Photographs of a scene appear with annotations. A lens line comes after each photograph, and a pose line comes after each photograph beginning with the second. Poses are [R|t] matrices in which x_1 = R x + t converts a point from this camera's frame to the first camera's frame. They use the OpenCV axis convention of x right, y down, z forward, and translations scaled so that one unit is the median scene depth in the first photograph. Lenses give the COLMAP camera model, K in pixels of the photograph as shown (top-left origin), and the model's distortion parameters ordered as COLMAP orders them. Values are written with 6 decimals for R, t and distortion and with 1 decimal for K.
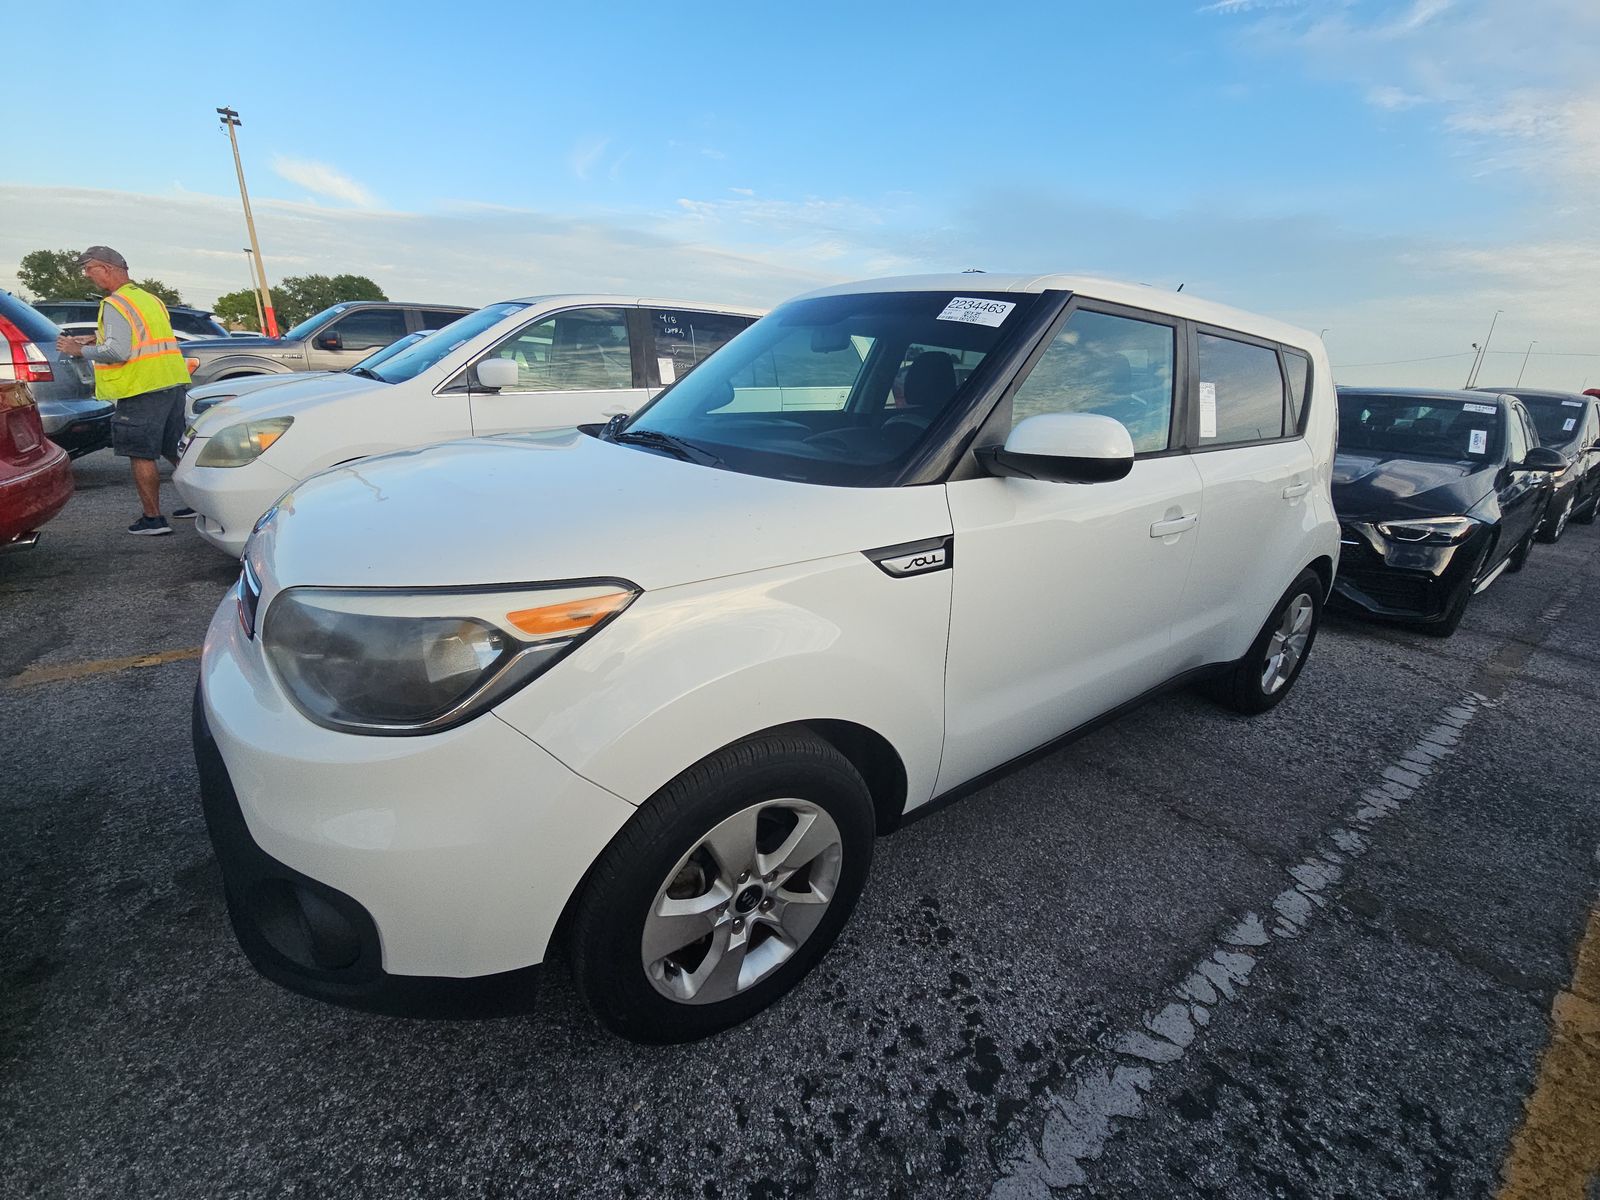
lens RADIAL K [[629.3, 0, 792.8], [0, 629.3, 589.5], [0, 0, 1]] dist [0.001823, -0.012549]
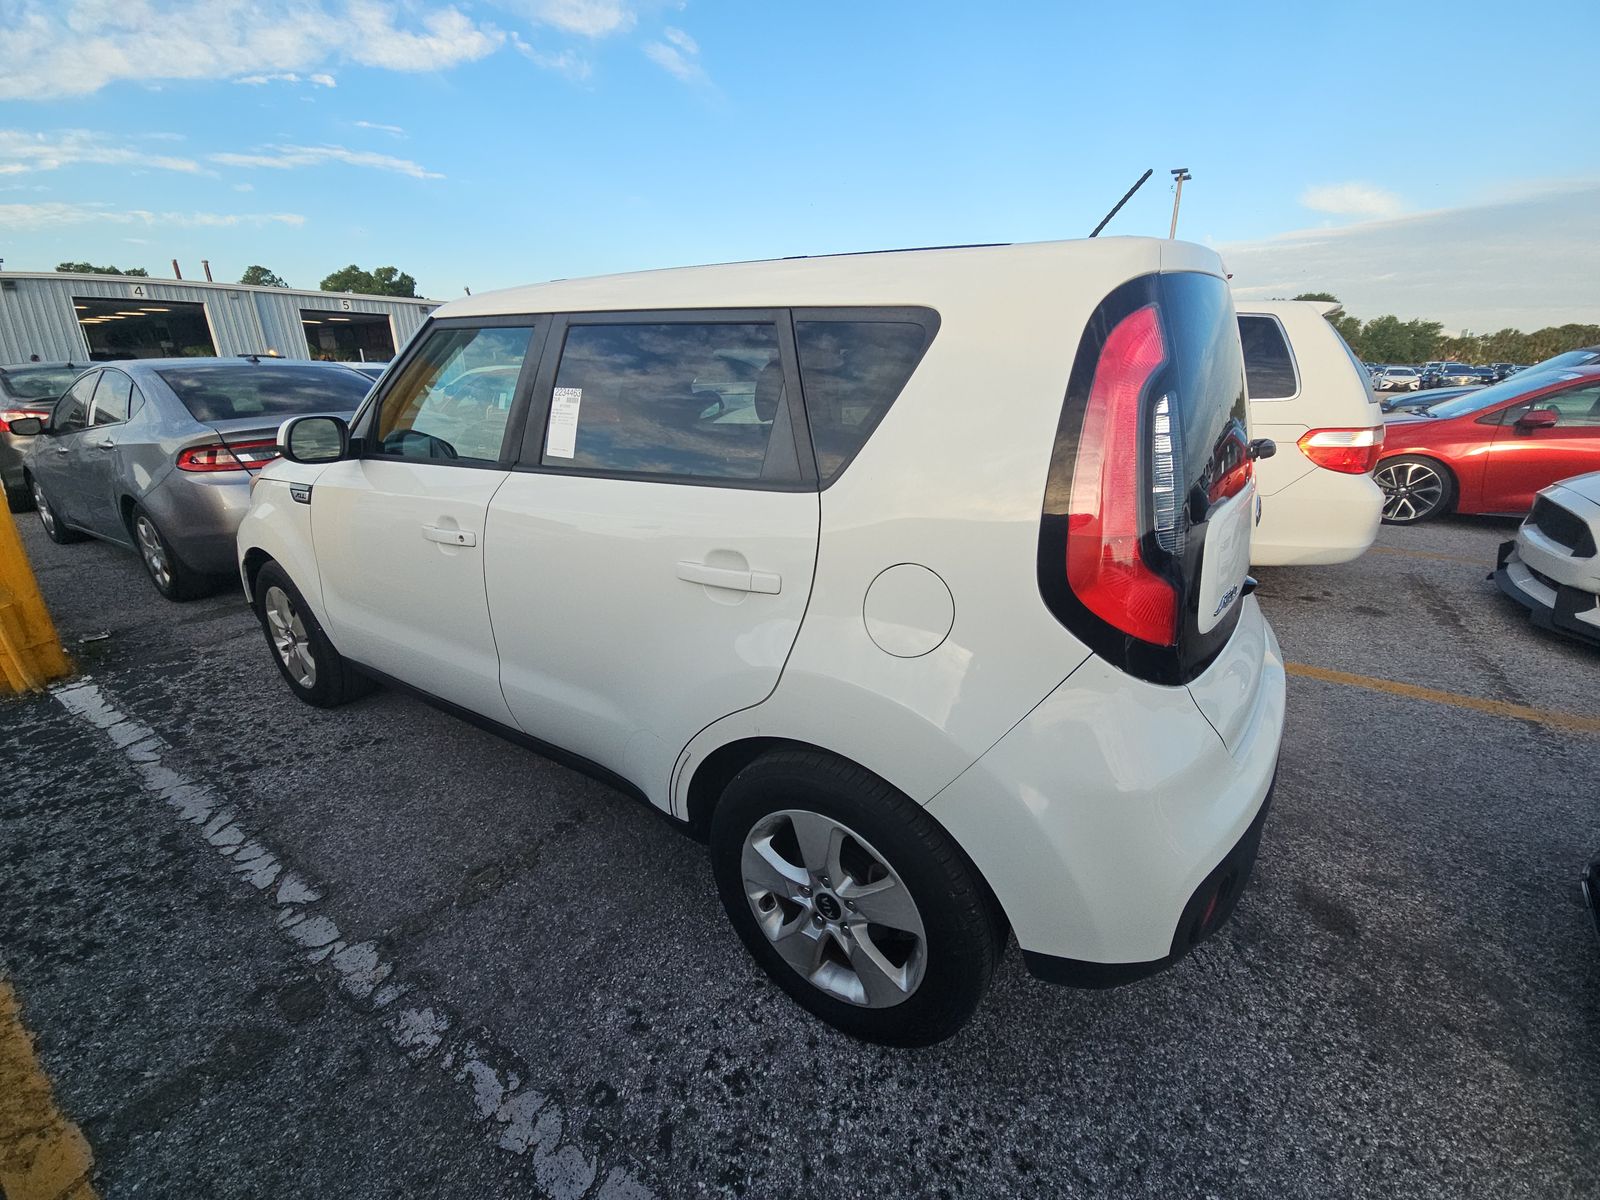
lens RADIAL K [[629.3, 0, 792.8], [0, 629.3, 589.5], [0, 0, 1]] dist [0.001823, -0.012549]
pose [[0.404673, 0.272951, -0.872776, 1.874676], [-0.292022, 0.943015, 0.159518, -0.369364], [0.866581, 0.190317, 0.461320, 1.144976]]
